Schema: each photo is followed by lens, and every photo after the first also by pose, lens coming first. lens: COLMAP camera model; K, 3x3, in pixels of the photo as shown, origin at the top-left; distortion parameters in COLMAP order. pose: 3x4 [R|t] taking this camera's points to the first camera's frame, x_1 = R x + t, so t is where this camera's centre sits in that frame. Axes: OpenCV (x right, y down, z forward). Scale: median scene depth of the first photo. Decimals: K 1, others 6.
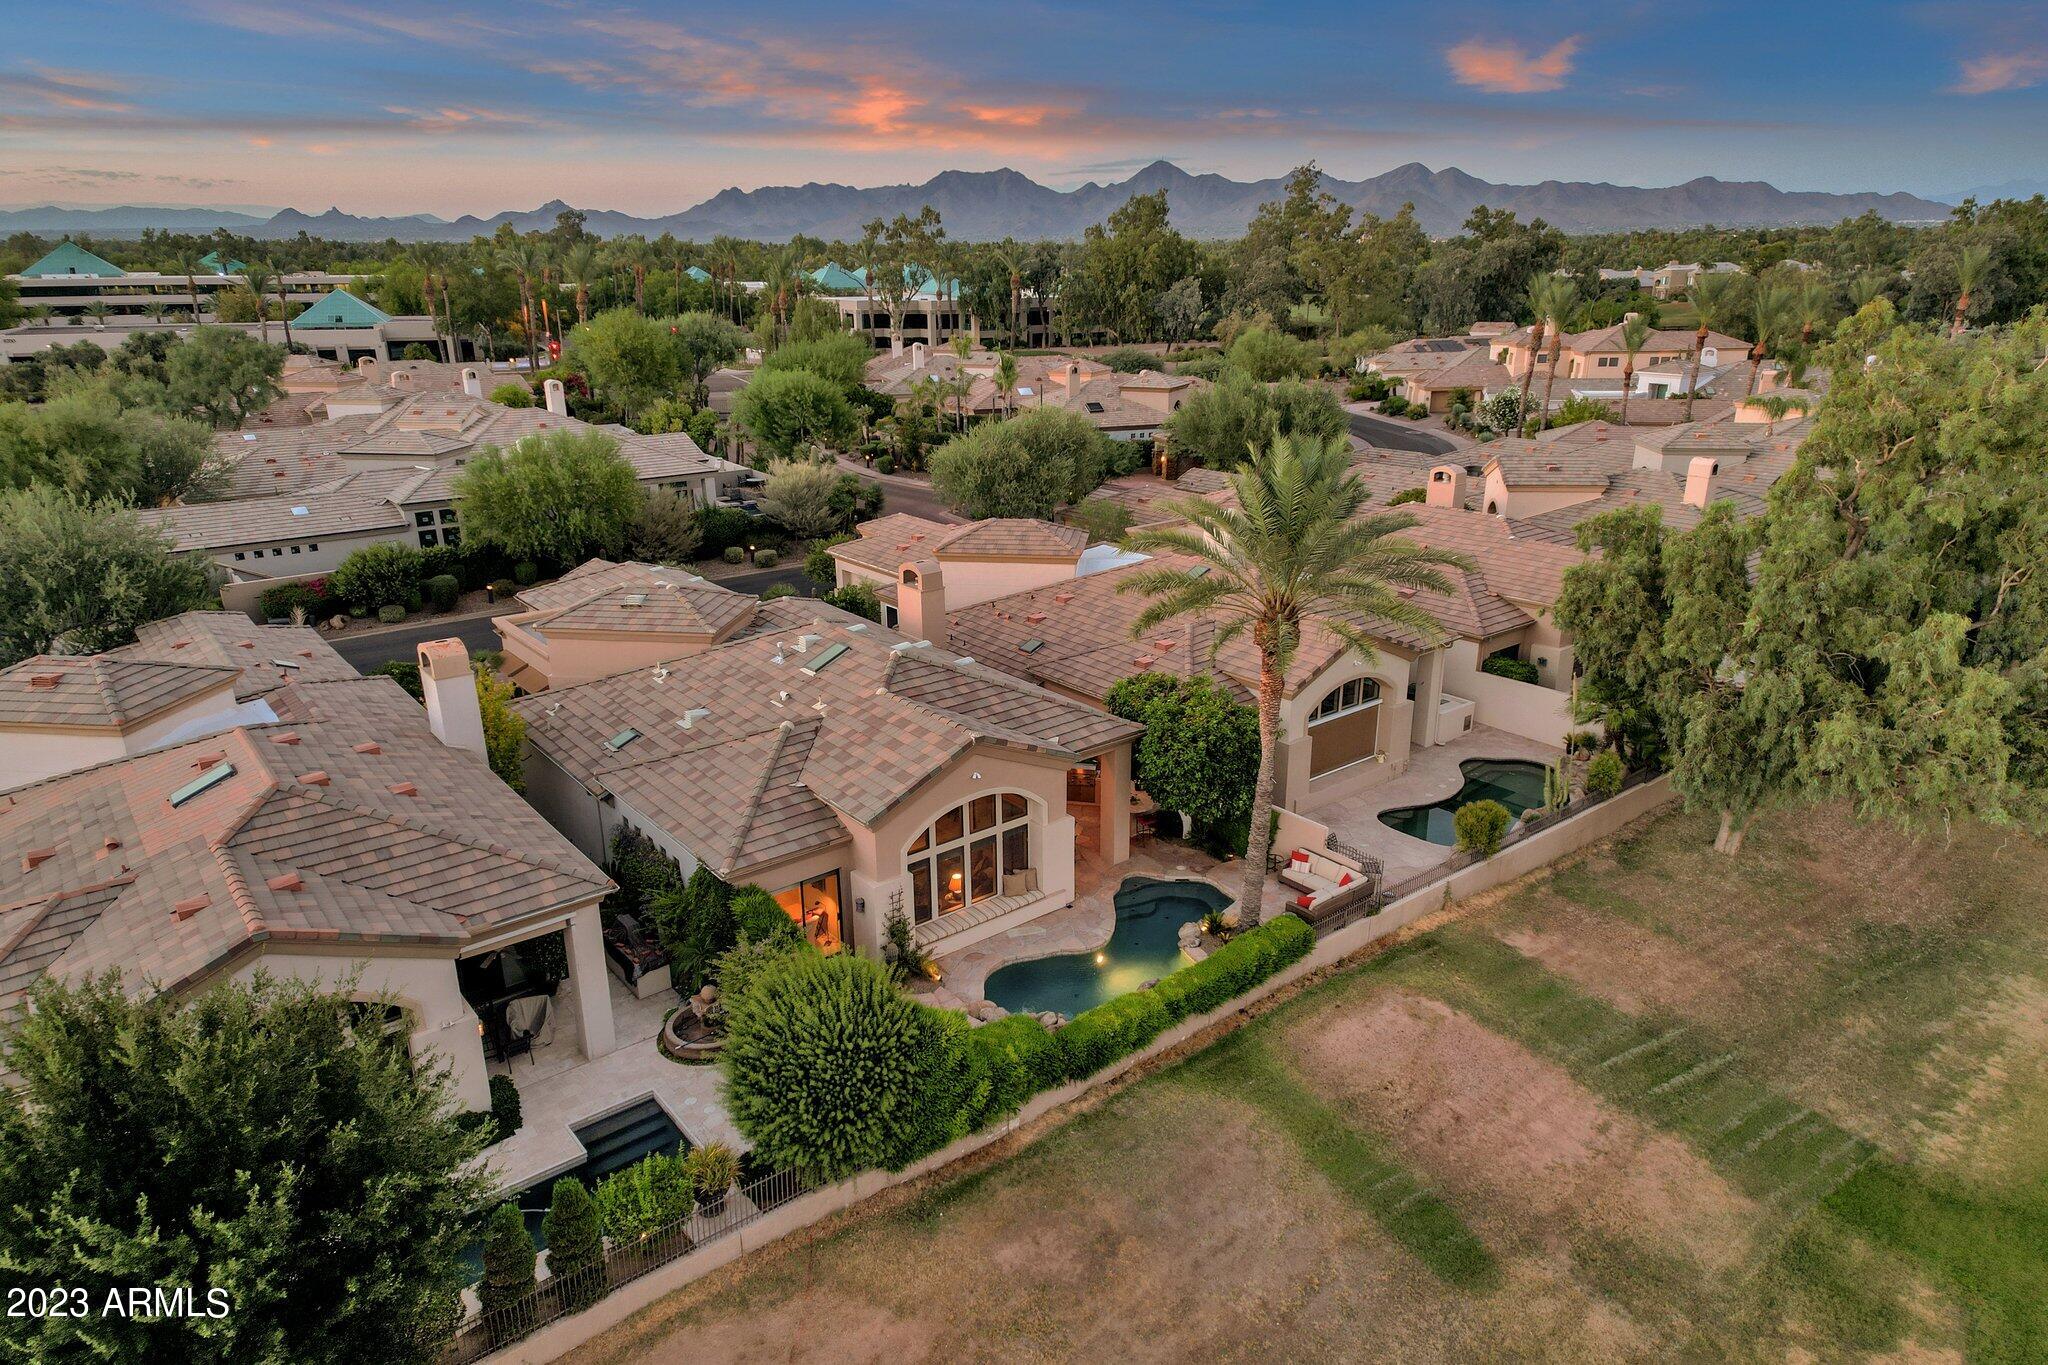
lens RADIAL K [[1269.4, 0, 1024.2], [0, 1269.4, 692.7], [0, 0, 1]] dist [0.096838, -0.082512]
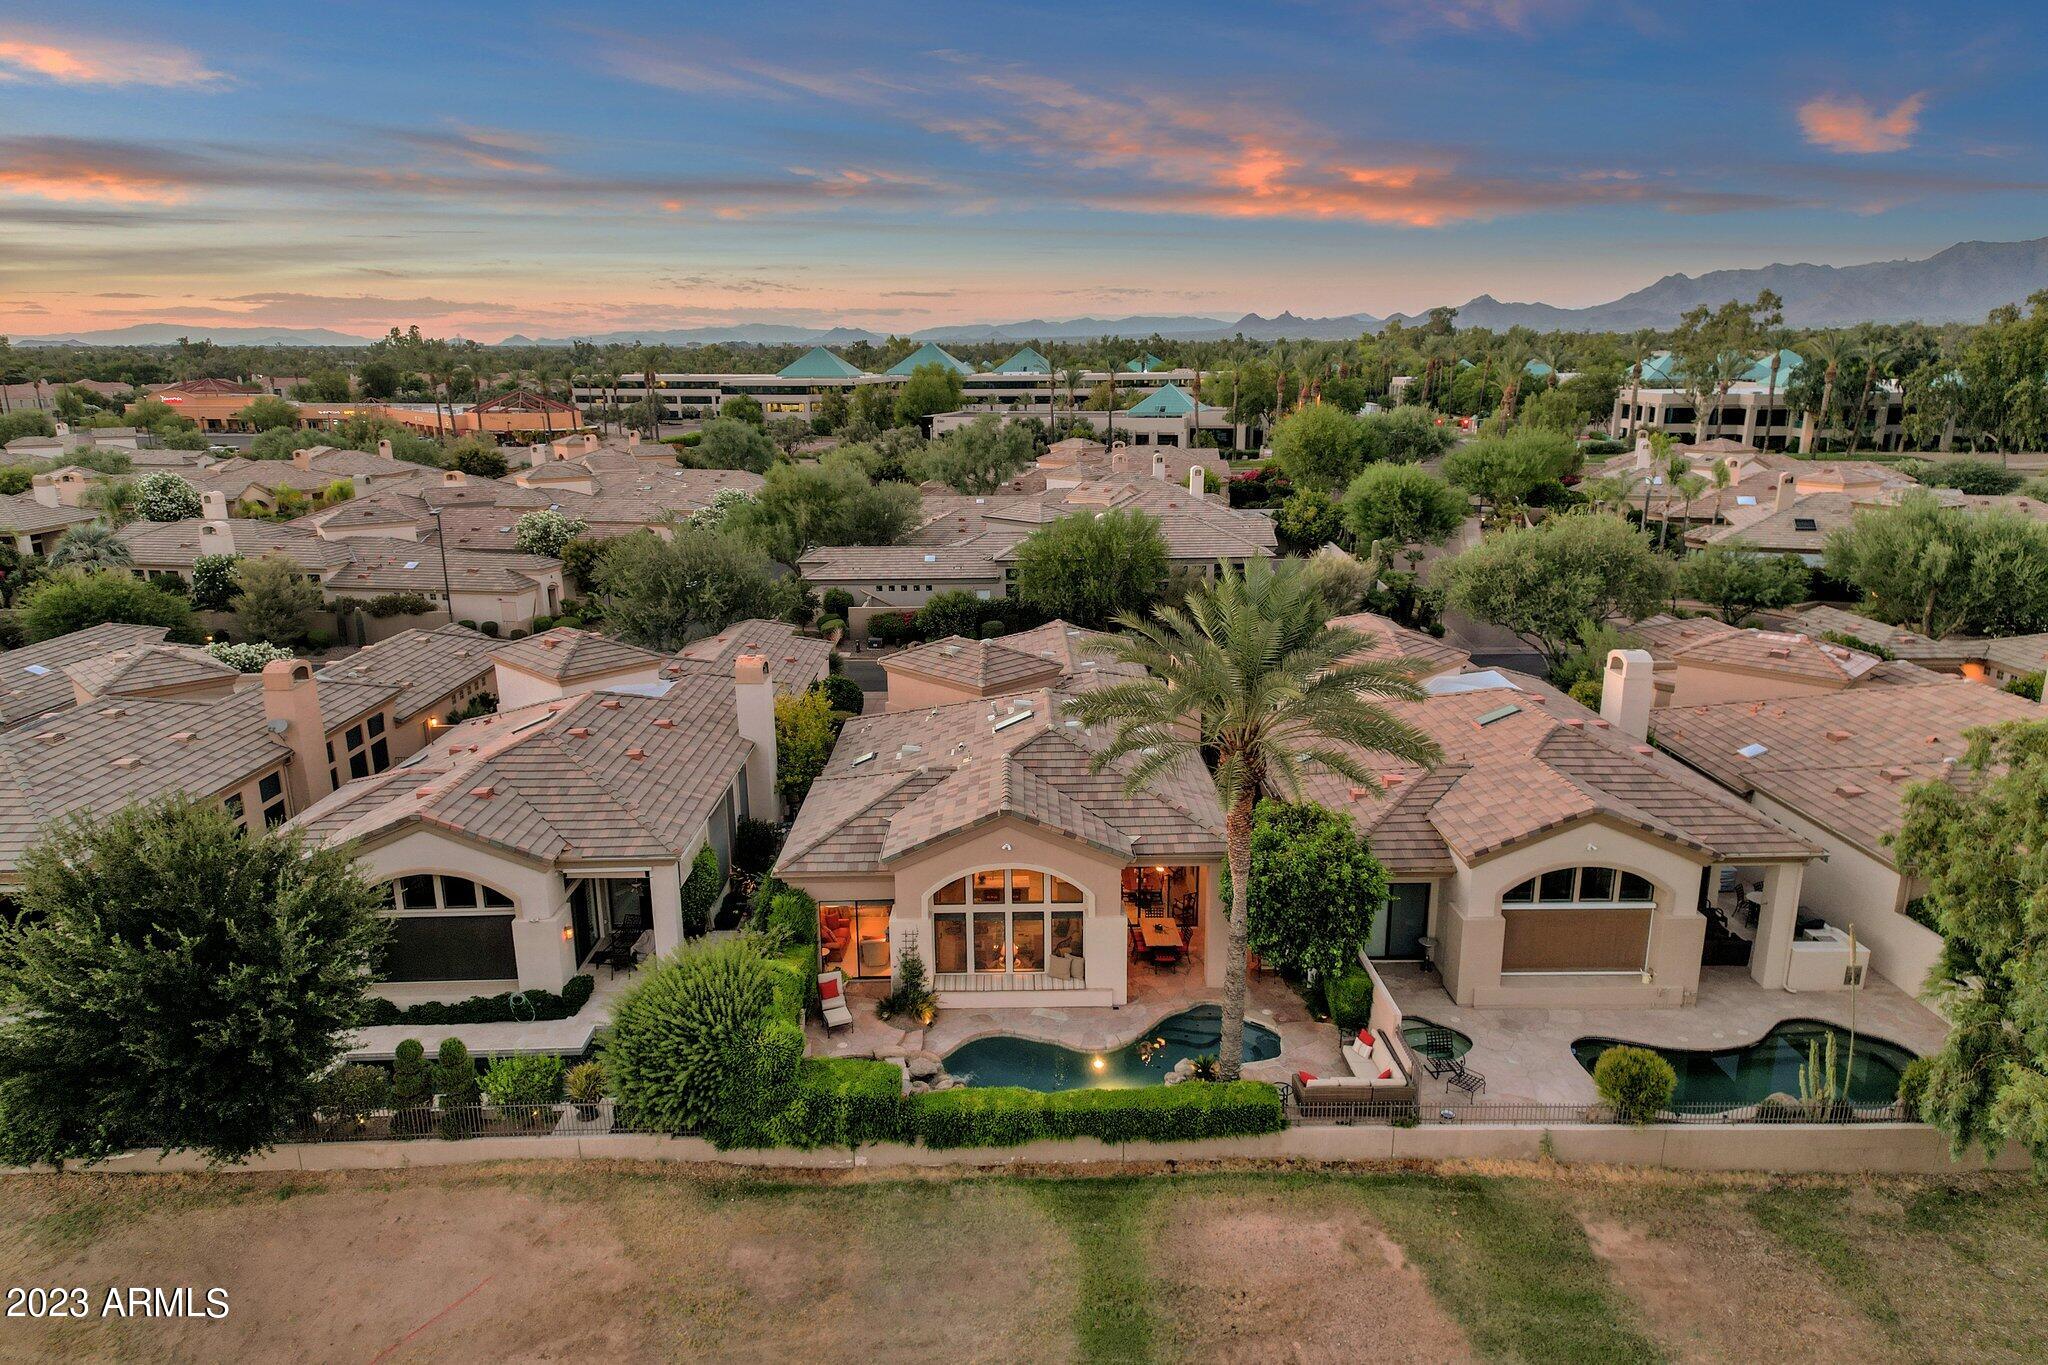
lens RADIAL K [[1269.4, 0, 1024.2], [0, 1269.4, 692.7], [0, 0, 1]] dist [0.096838, -0.082512]
pose [[0.787126, 0.157942, -0.596227, 0.427667], [-0.196308, 0.980542, 0.000587, -0.046587], [0.584719, 0.116582, 0.802816, 0.110299]]
